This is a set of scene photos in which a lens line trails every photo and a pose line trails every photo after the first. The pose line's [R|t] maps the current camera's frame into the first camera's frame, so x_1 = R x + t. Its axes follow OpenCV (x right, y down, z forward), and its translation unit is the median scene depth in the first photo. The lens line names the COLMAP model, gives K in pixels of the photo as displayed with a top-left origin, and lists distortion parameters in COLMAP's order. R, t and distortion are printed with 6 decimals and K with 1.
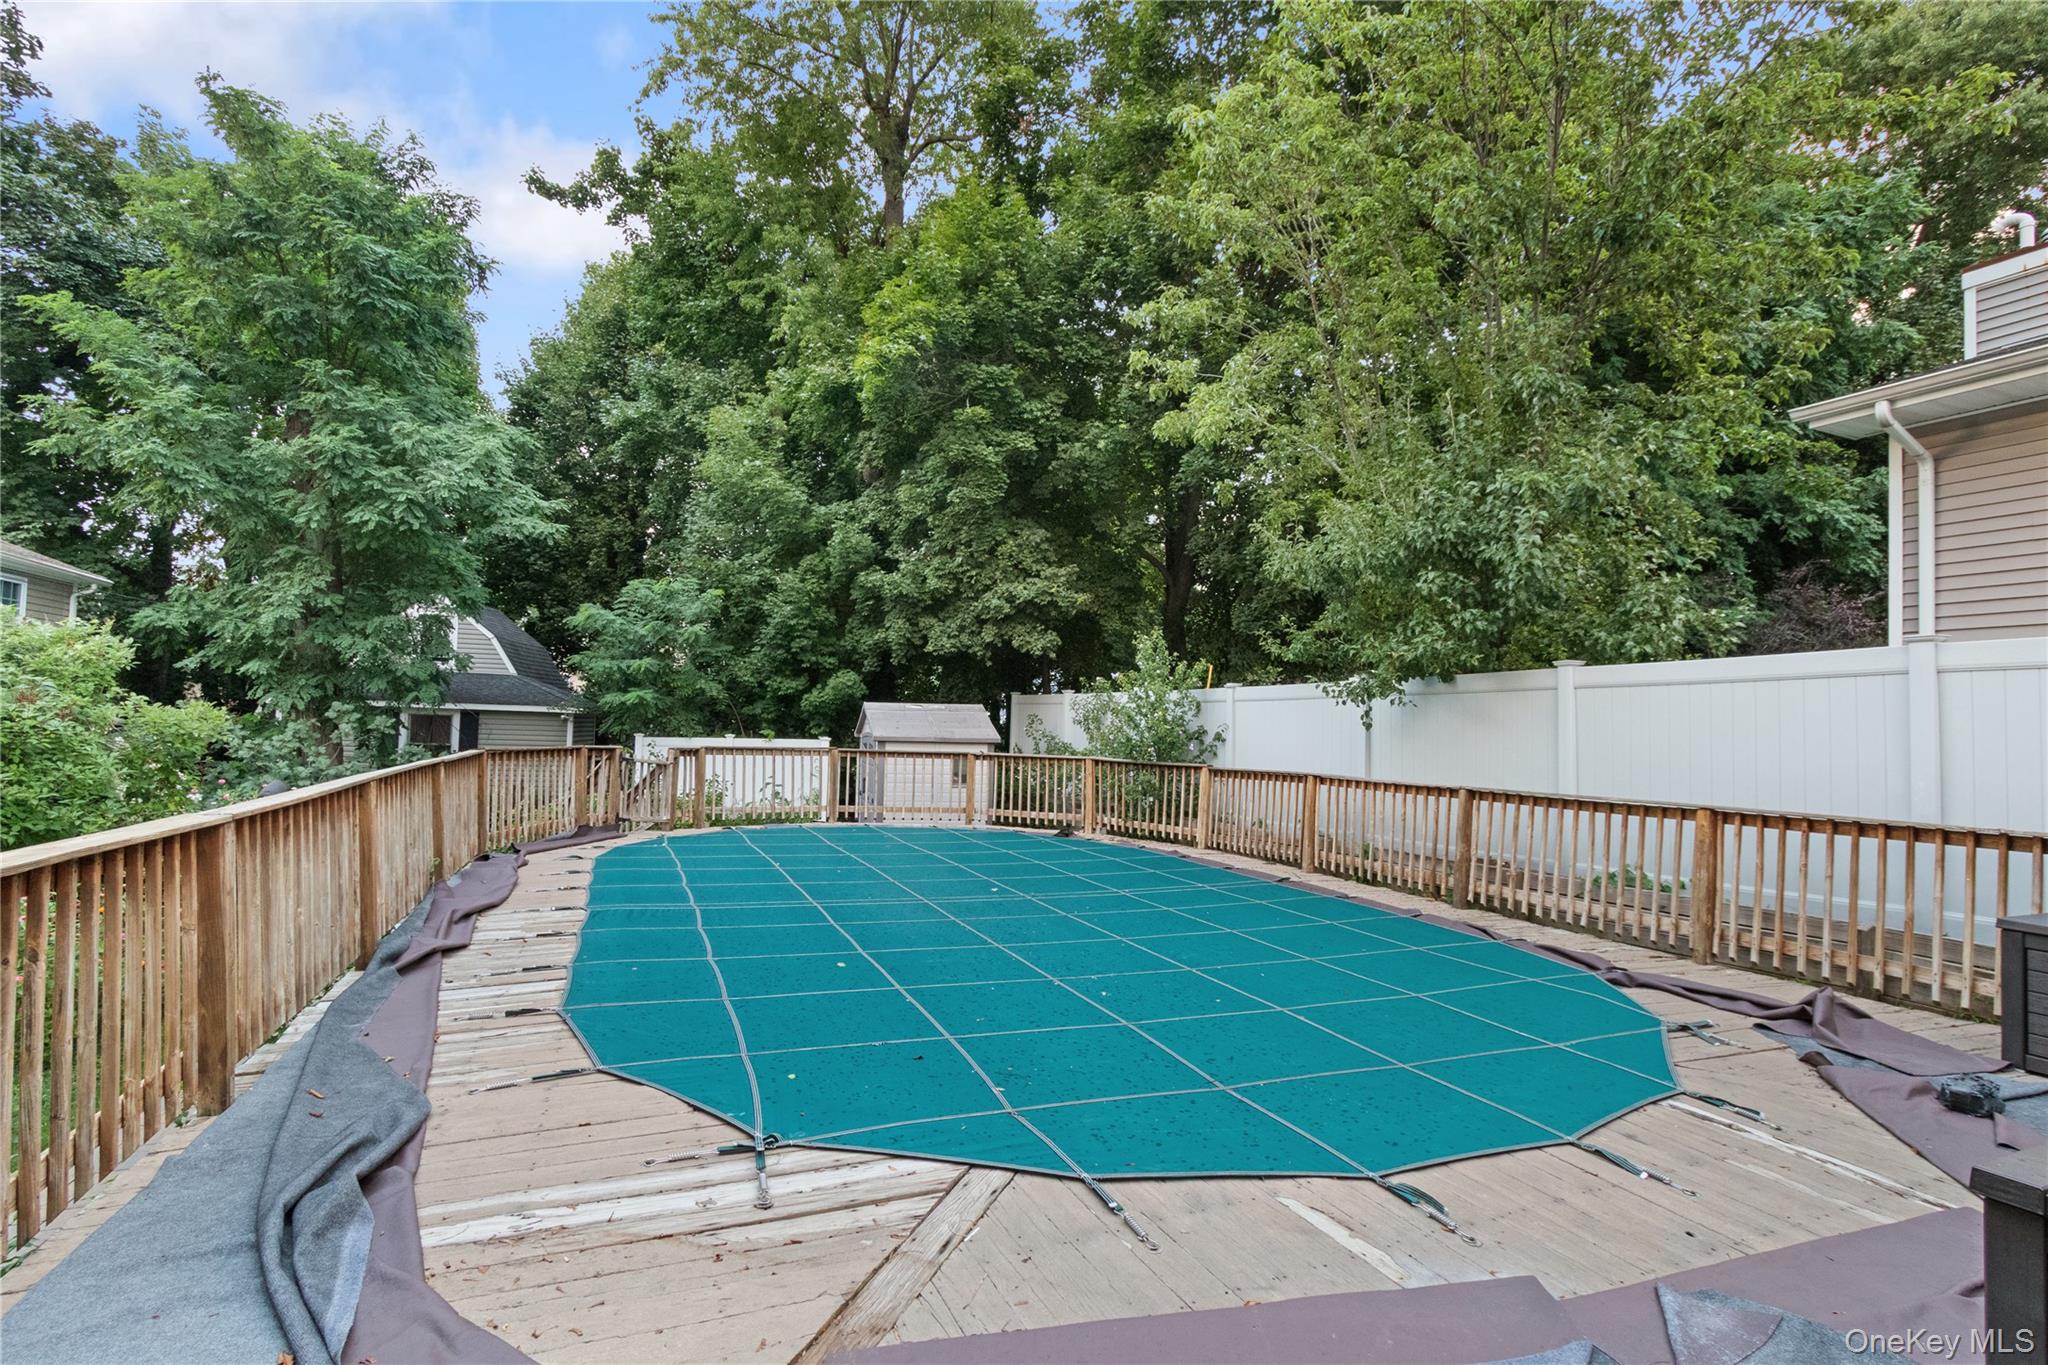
lens RADIAL K [[933.3, 0, 1025.1], [0, 933.3, 701.9], [0, 0, 1]] dist [0.004392, 0.000814]
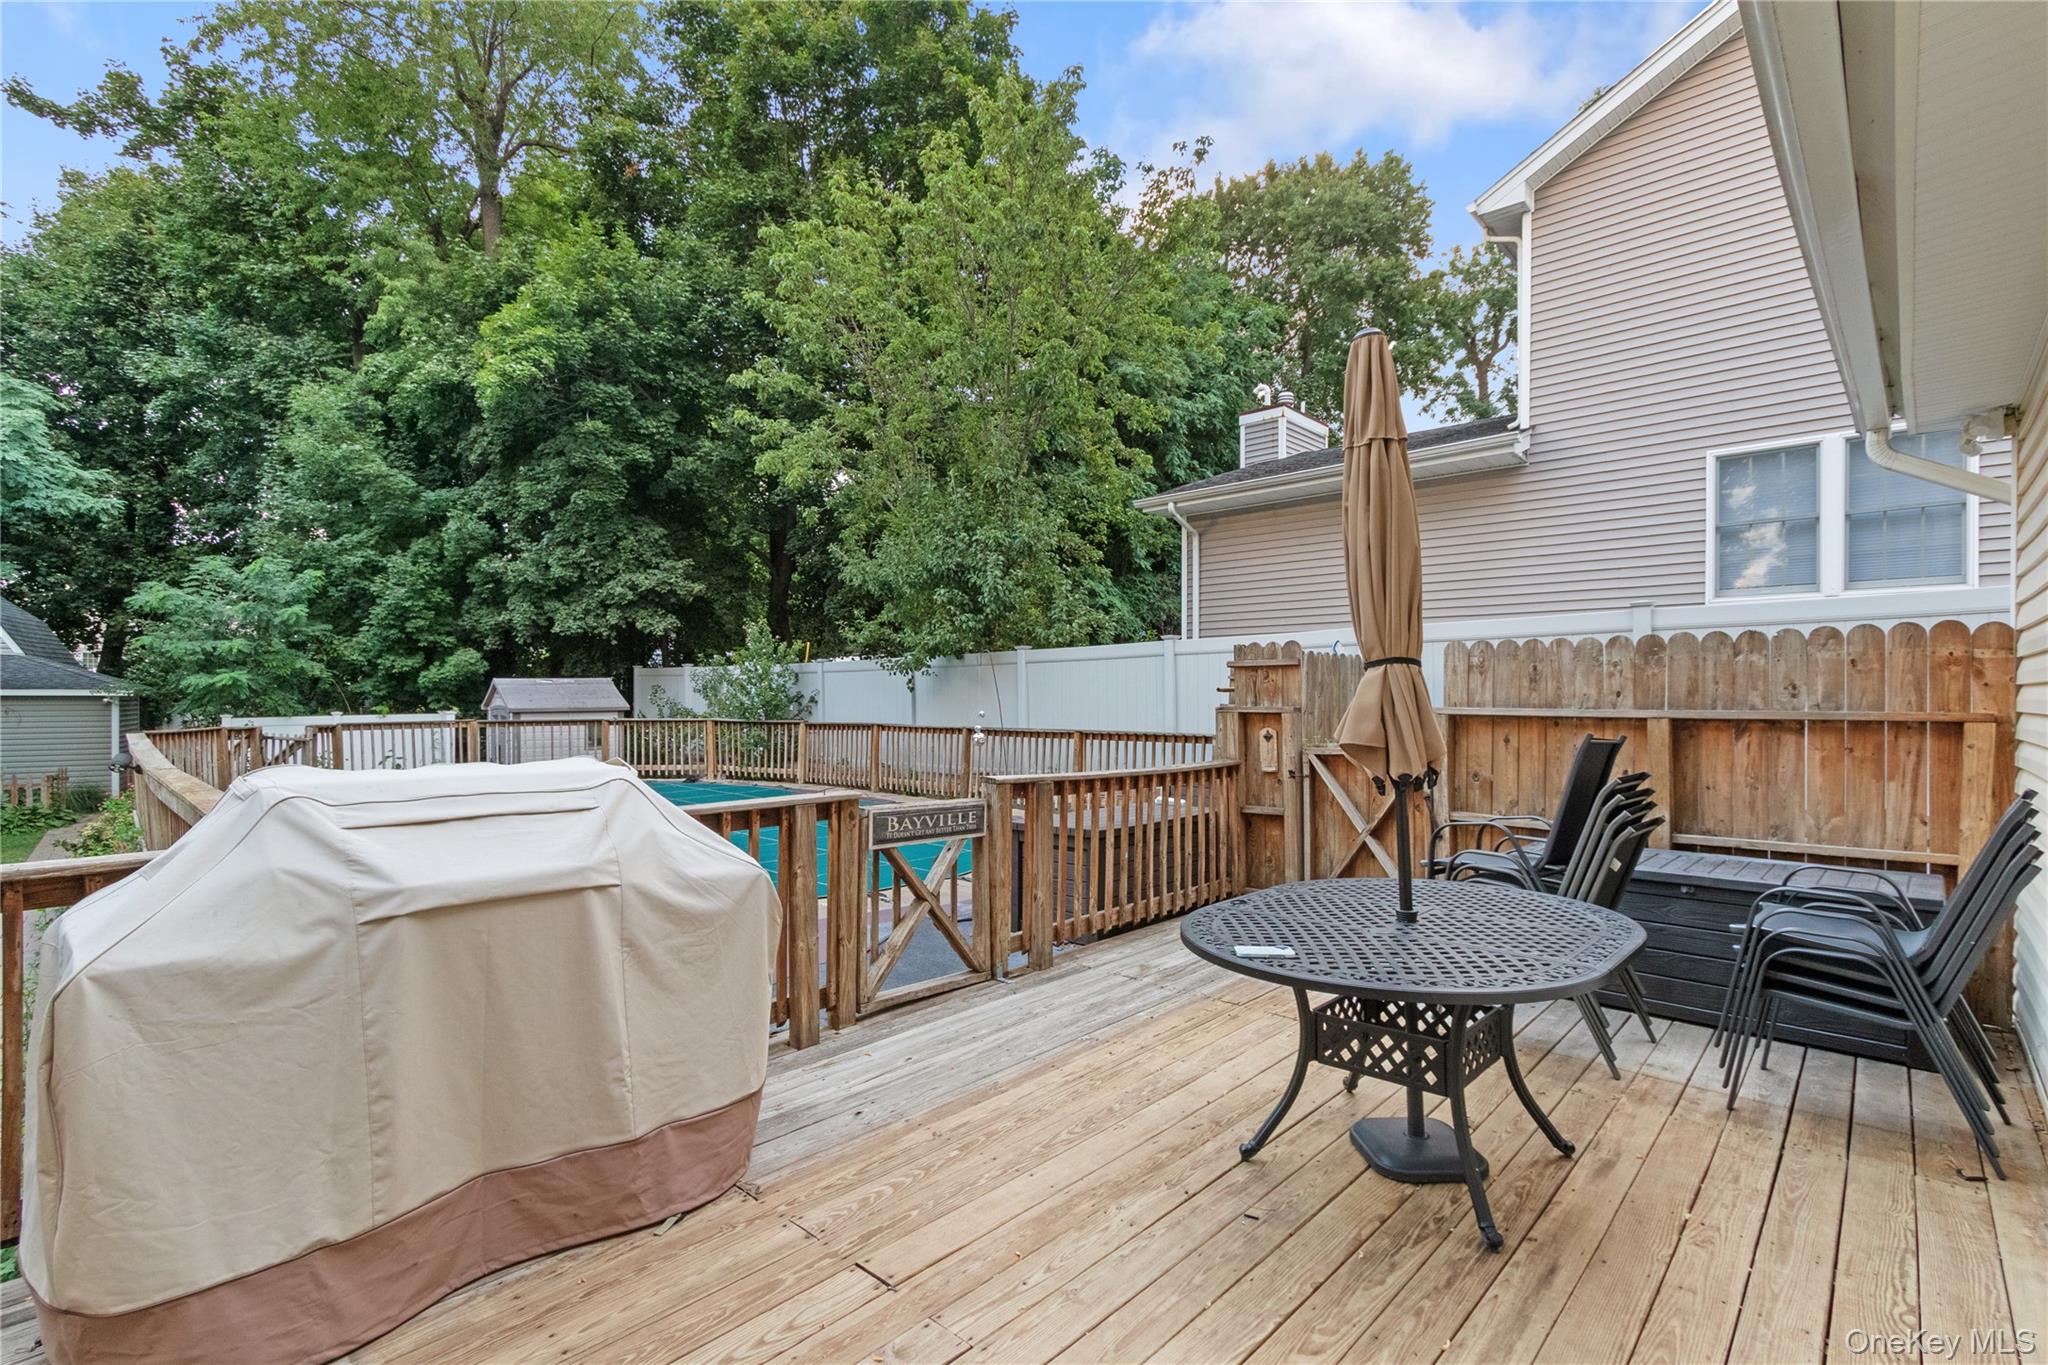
lens RADIAL K [[933.3, 0, 1034.4], [0, 933.3, 695.2], [0, 0, 1]] dist [0.004392, 0.000814]
pose [[0.914546, -0.030681, 0.403317, -0.032597], [0.016324, 0.999106, 0.038988, -0.012703], [-0.404153, -0.029073, 0.914229, -0.284142]]
